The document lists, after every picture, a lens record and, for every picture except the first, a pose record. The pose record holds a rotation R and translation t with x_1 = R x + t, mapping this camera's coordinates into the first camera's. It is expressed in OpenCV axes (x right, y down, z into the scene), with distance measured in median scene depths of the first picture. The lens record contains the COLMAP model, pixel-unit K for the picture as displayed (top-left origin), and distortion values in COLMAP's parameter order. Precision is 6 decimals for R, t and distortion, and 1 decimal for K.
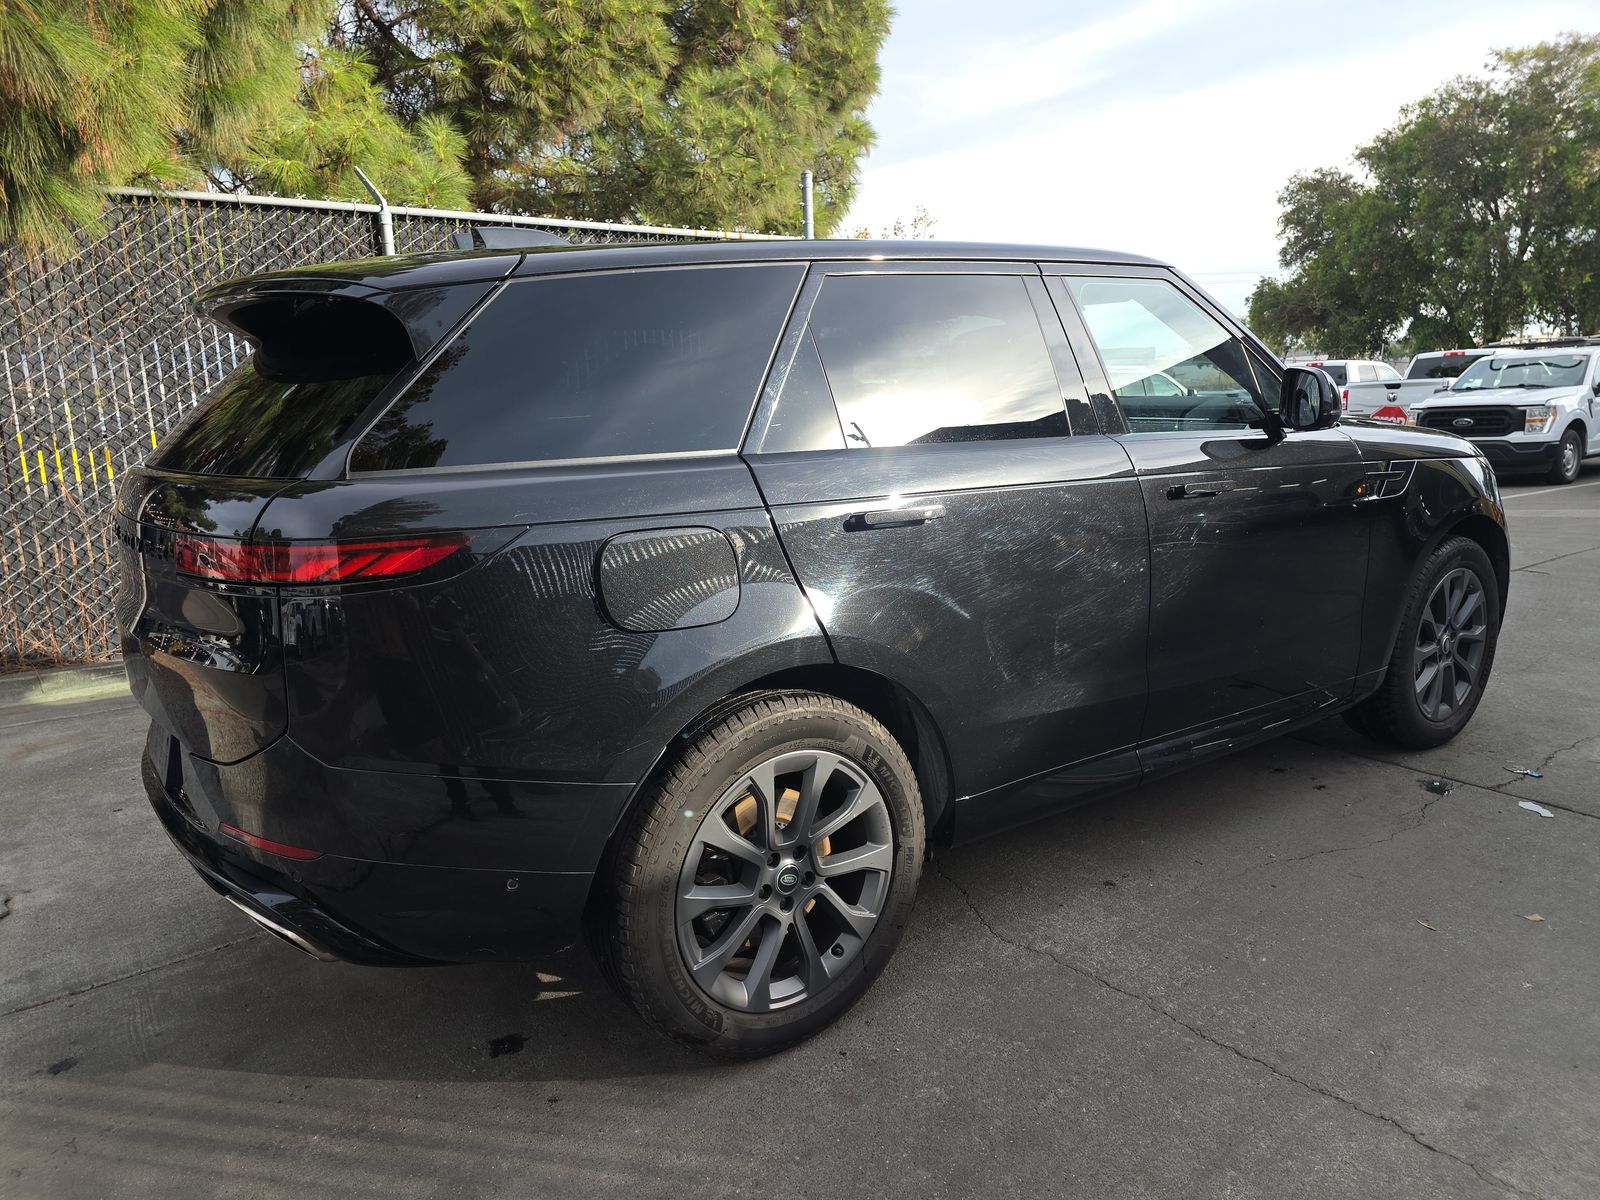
lens RADIAL K [[1093.1, 0, 793.0], [0, 1093.1, 598.7], [0, 0, 1]] dist [0.023405, -0.007244]
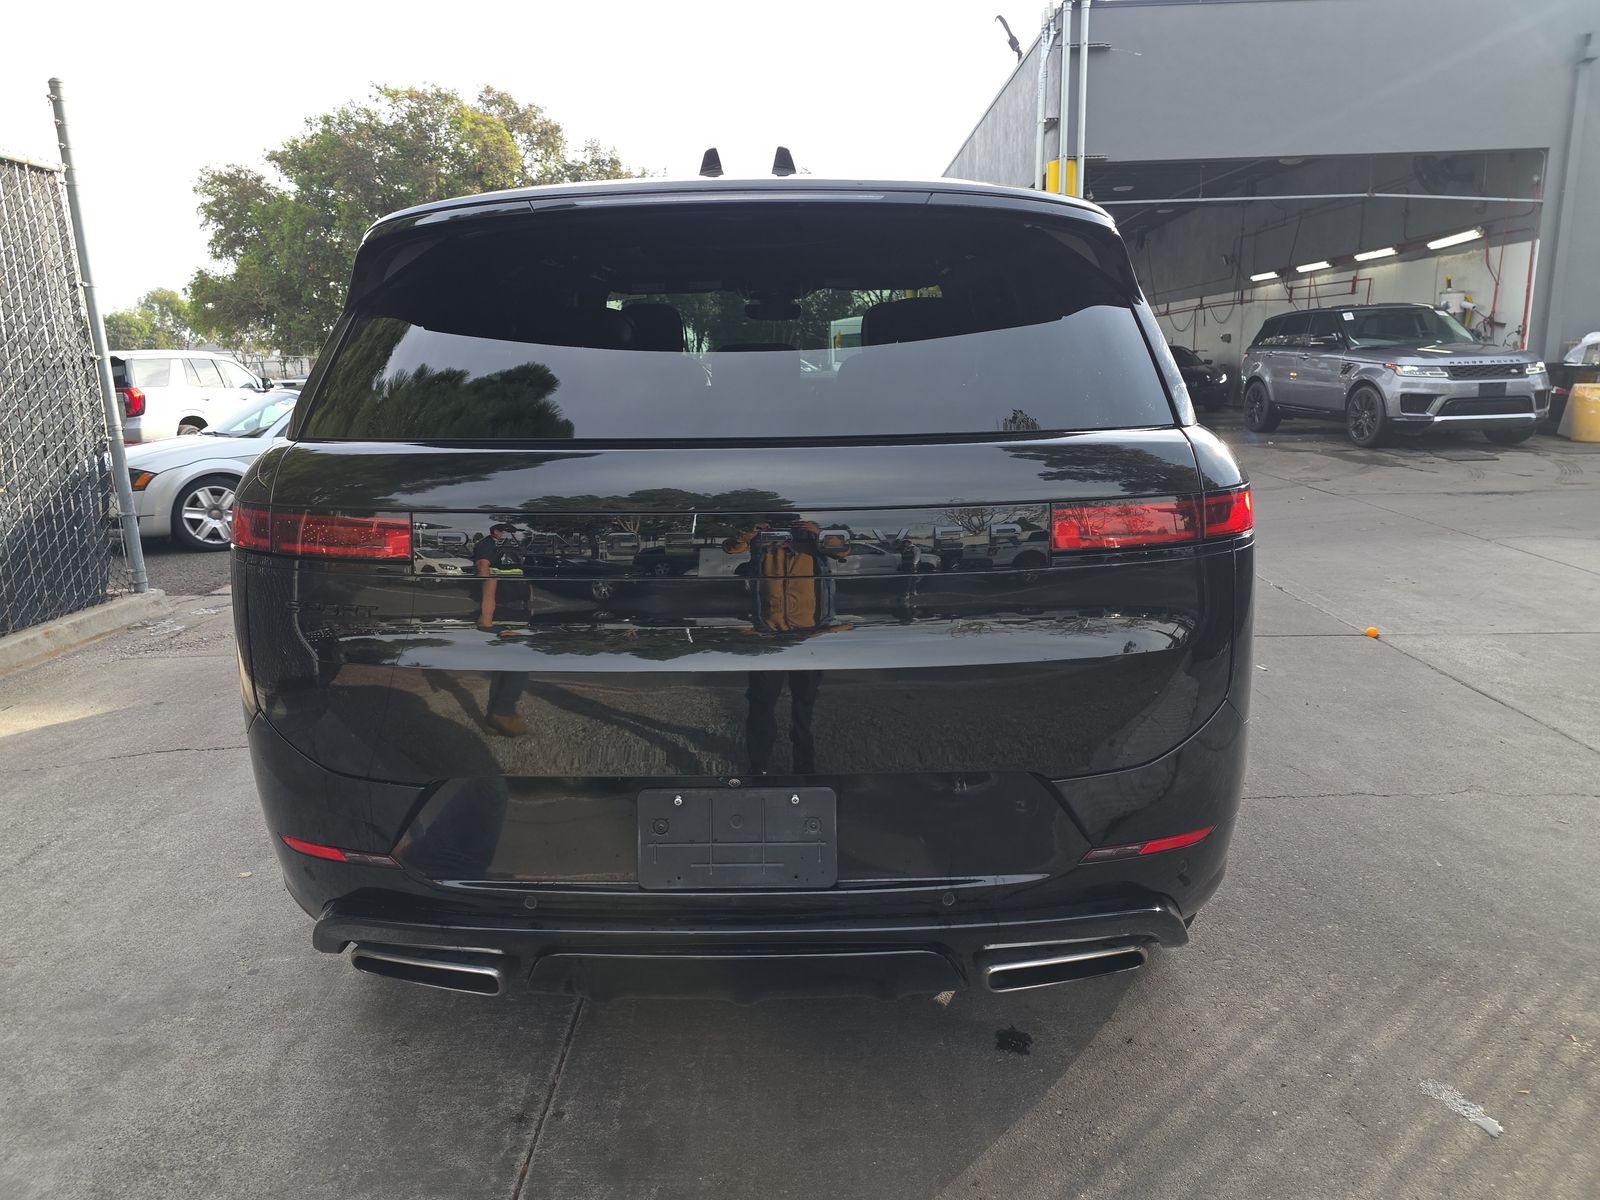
lens RADIAL K [[1093.1, 0, 751.6], [0, 1093.1, 590.3], [0, 0, 1]] dist [0.023405, -0.007244]
pose [[0.600326, -0.150427, 0.785481, -0.092399], [0.154770, 0.985437, 0.070434, -0.006482], [-0.784637, 0.079286, 0.614865, 0.048697]]
